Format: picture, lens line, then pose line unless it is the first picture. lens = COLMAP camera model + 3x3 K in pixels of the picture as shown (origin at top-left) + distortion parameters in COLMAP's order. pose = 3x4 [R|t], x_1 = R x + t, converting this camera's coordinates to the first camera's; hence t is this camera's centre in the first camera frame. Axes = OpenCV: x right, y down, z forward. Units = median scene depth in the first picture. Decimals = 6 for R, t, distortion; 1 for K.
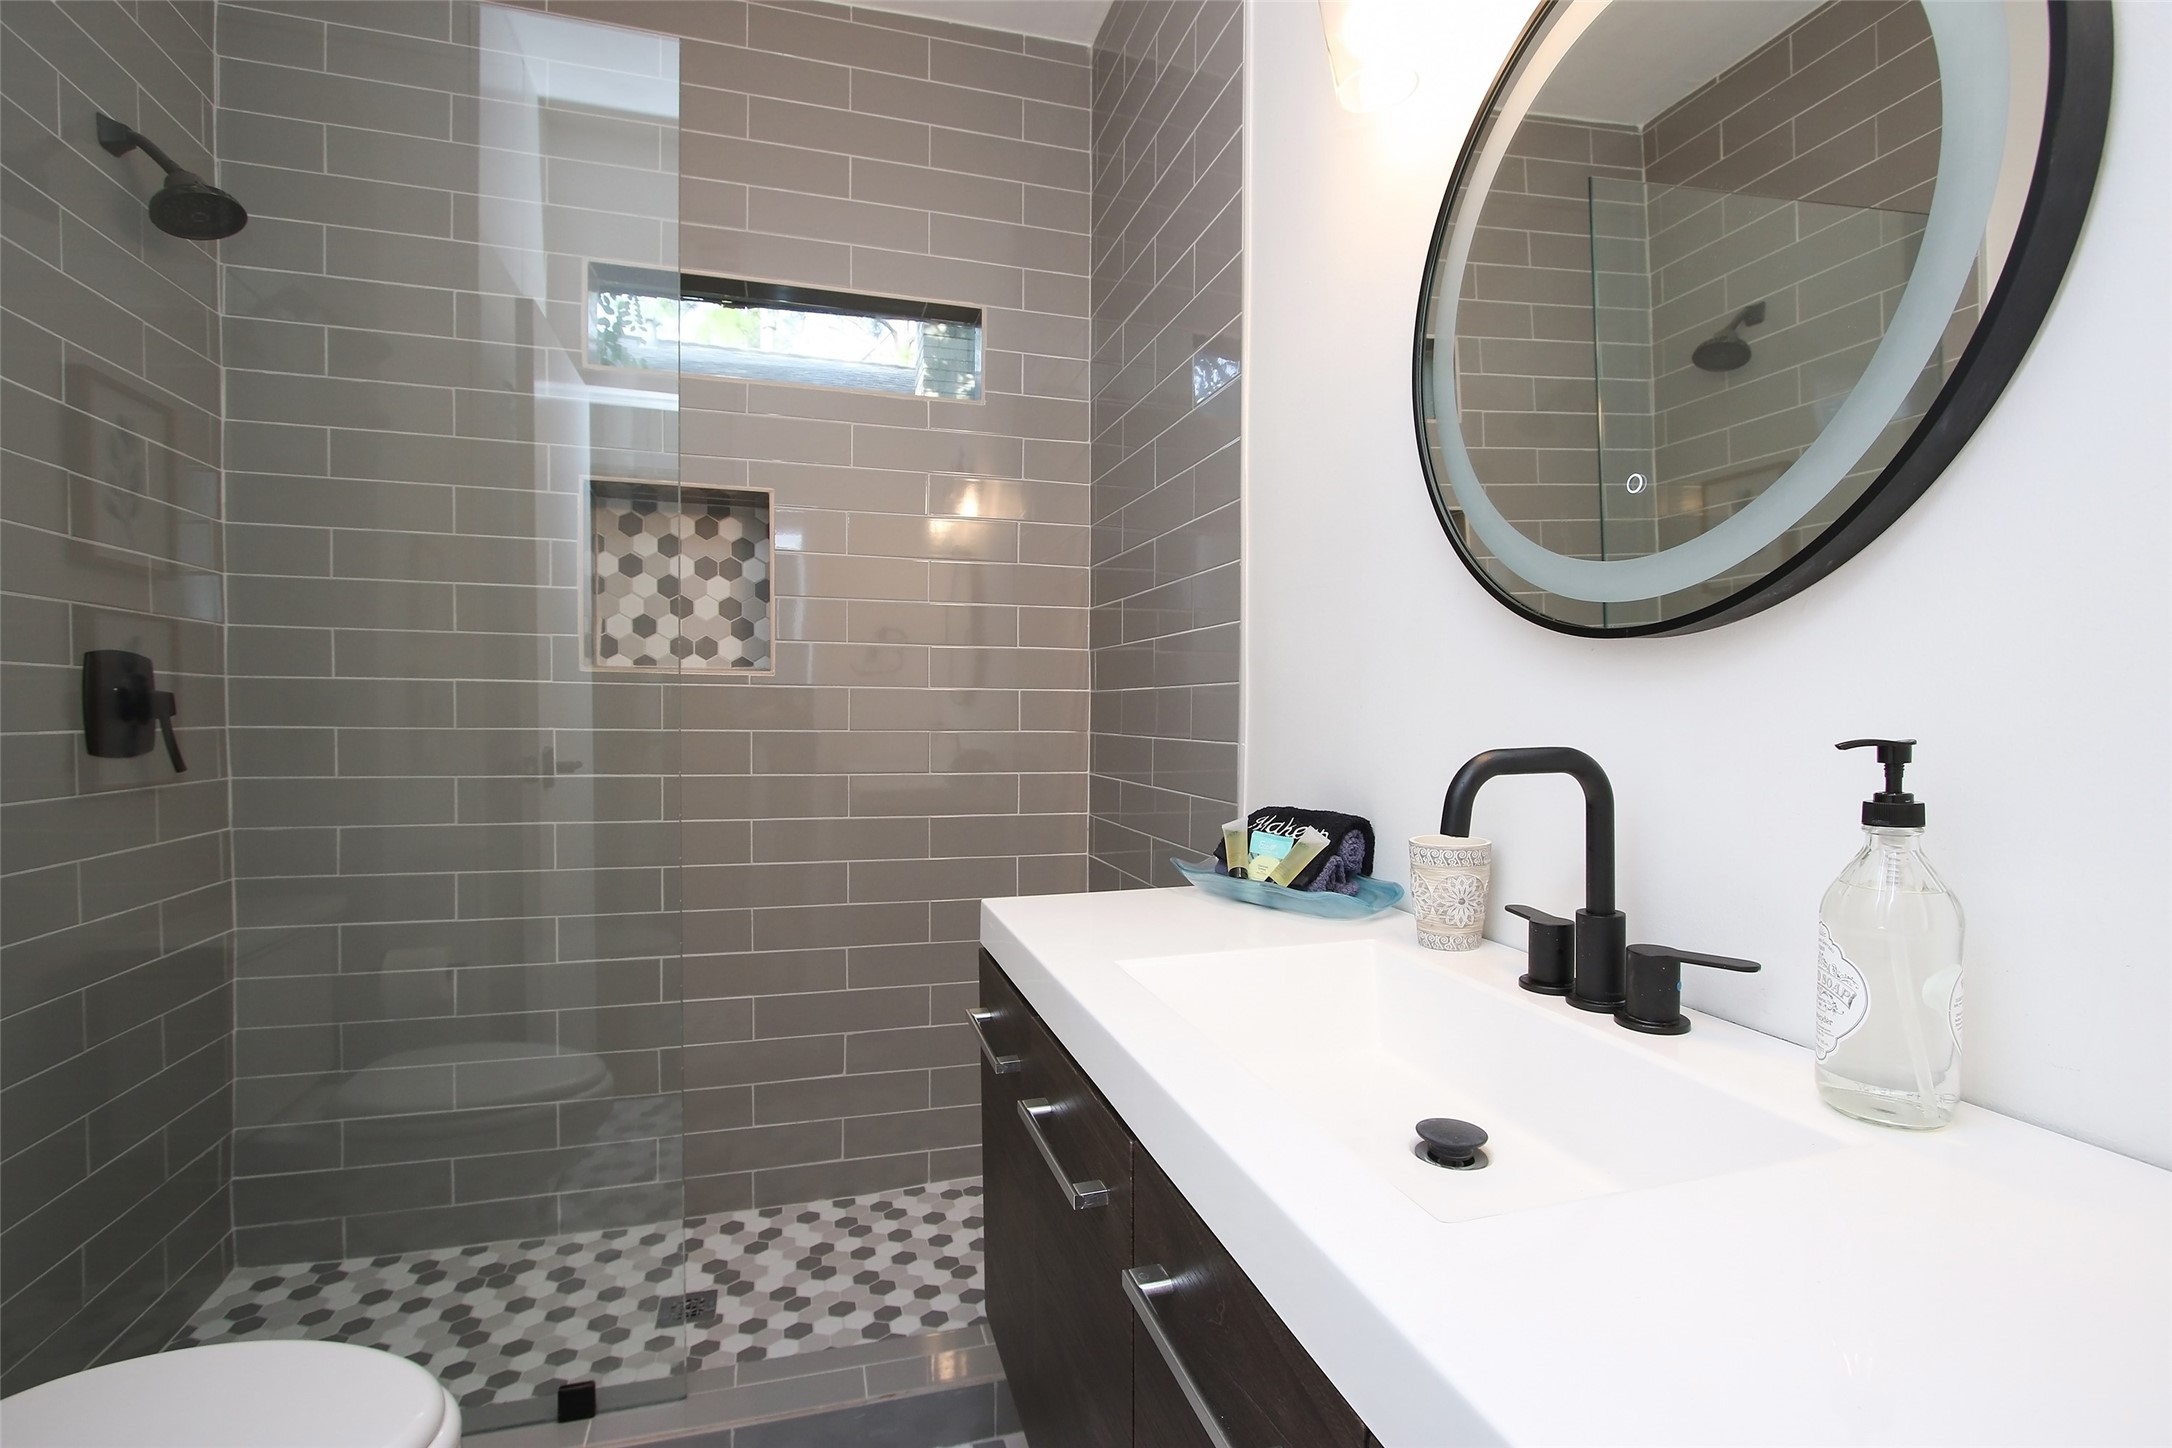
lens RADIAL K [[1007.3, 0, 1076.3], [0, 1007.3, 762.3], [0, 0, 1]] dist [-0.010920, -0.000290]
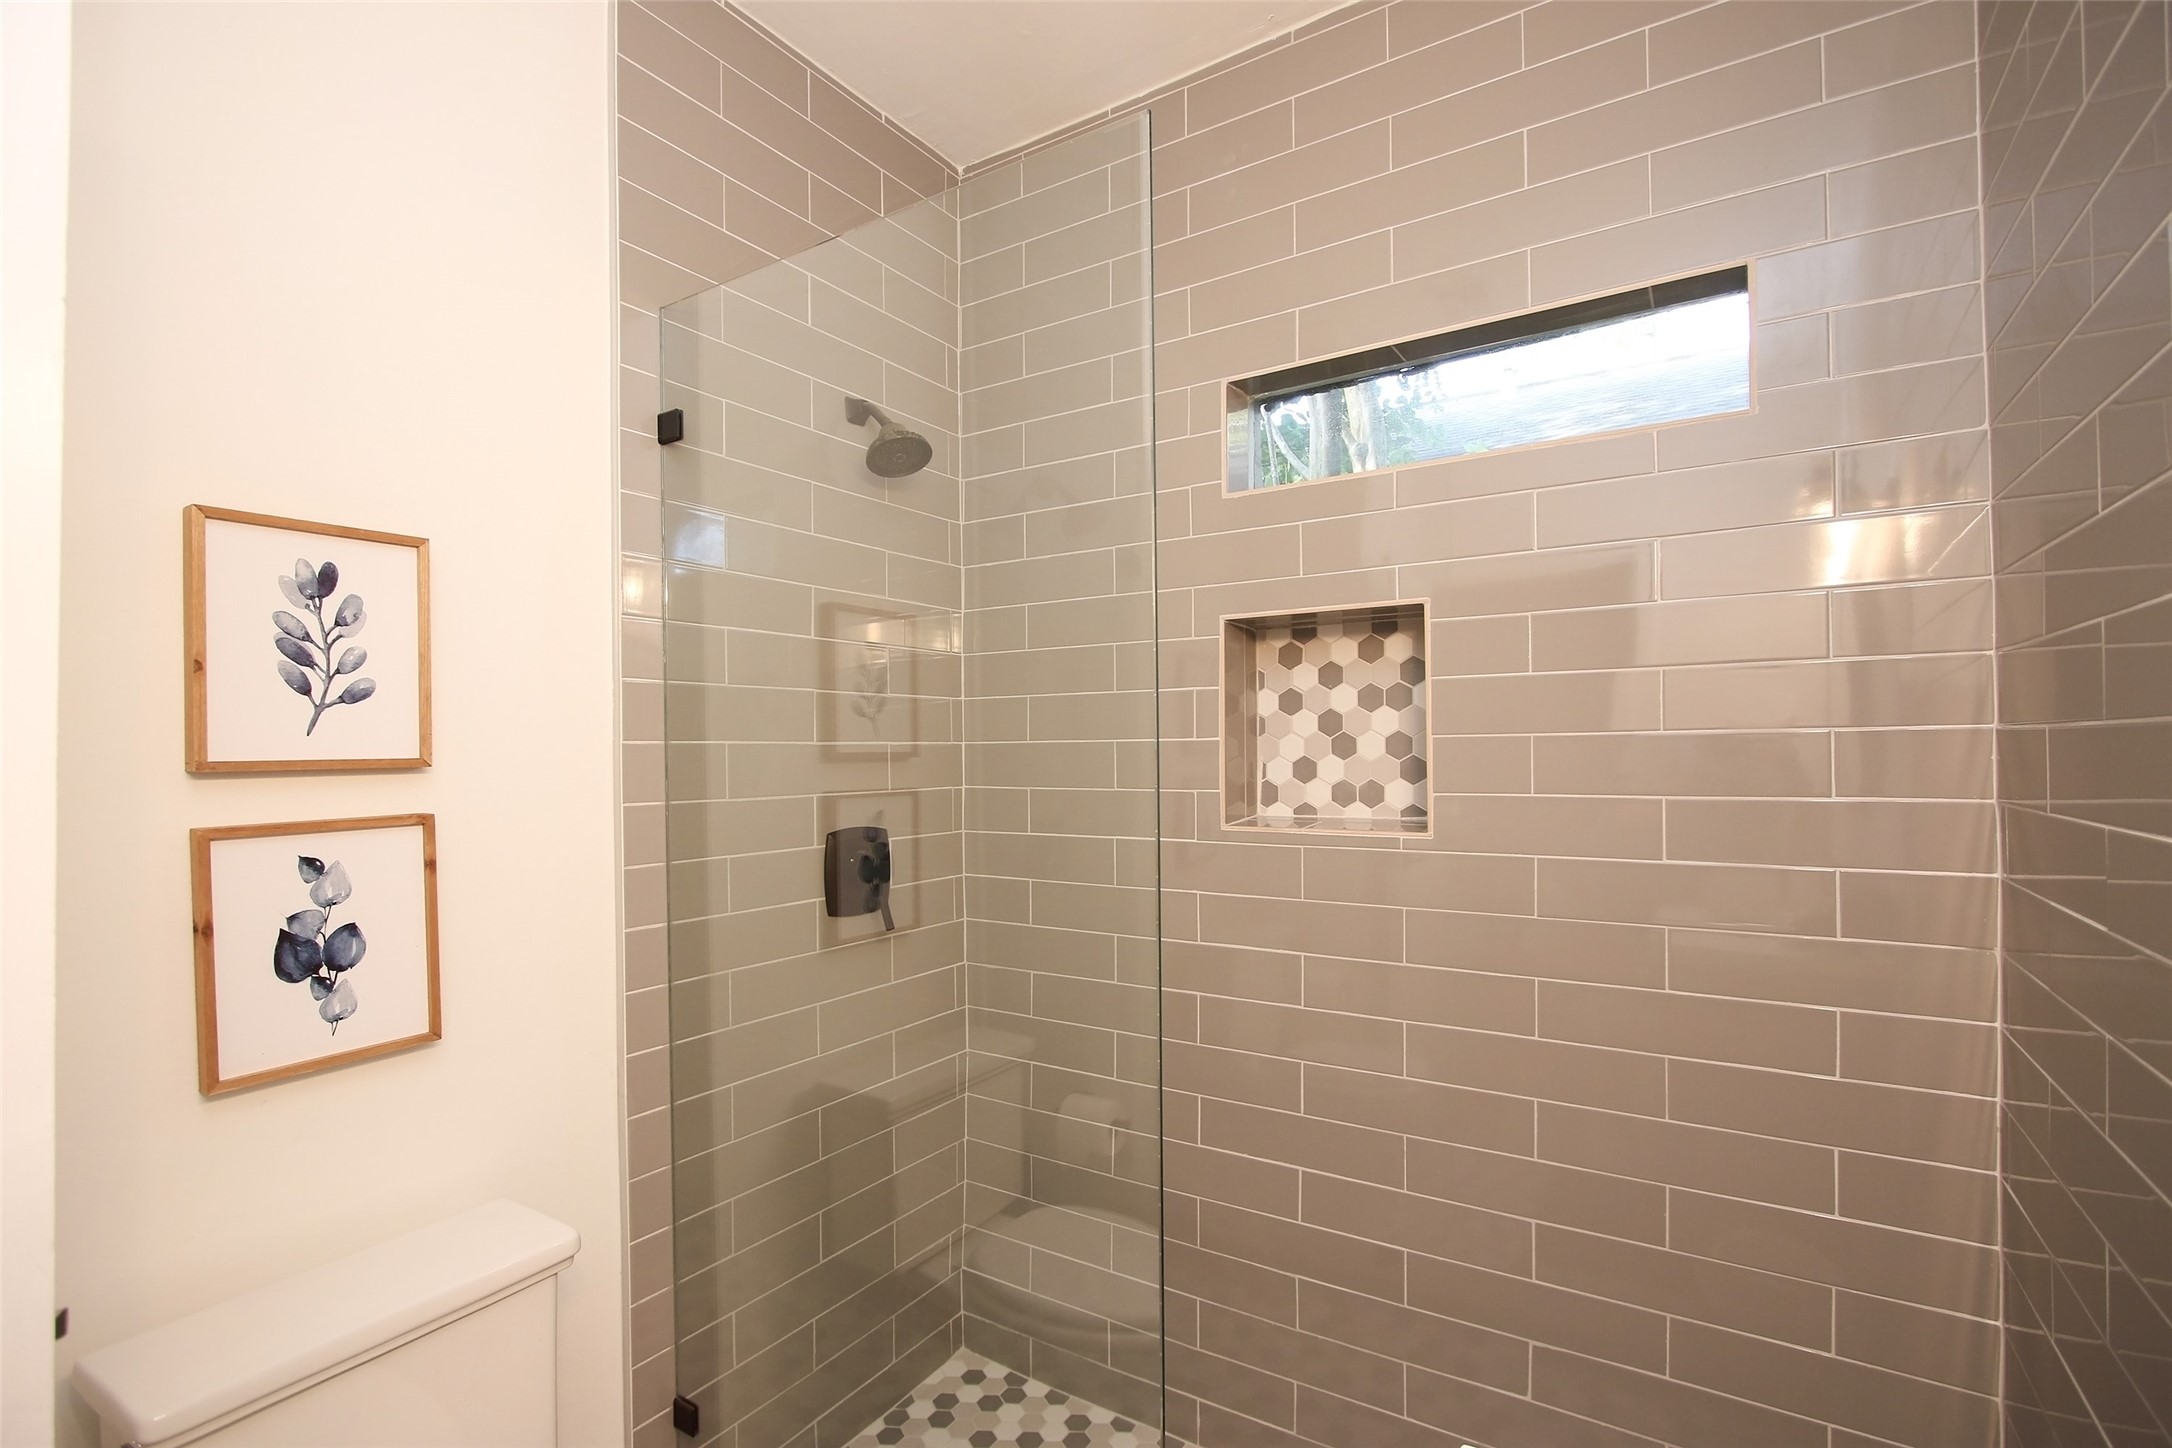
lens RADIAL K [[1007.3, 0, 1076.3], [0, 1007.3, 762.3], [0, 0, 1]] dist [-0.010920, -0.000290]
pose [[0.649937, -0.009789, -0.759925, 0.105420], [-0.017100, 0.999476, -0.027500, -0.116012], [0.759796, 0.030868, 0.649429, 0.286768]]
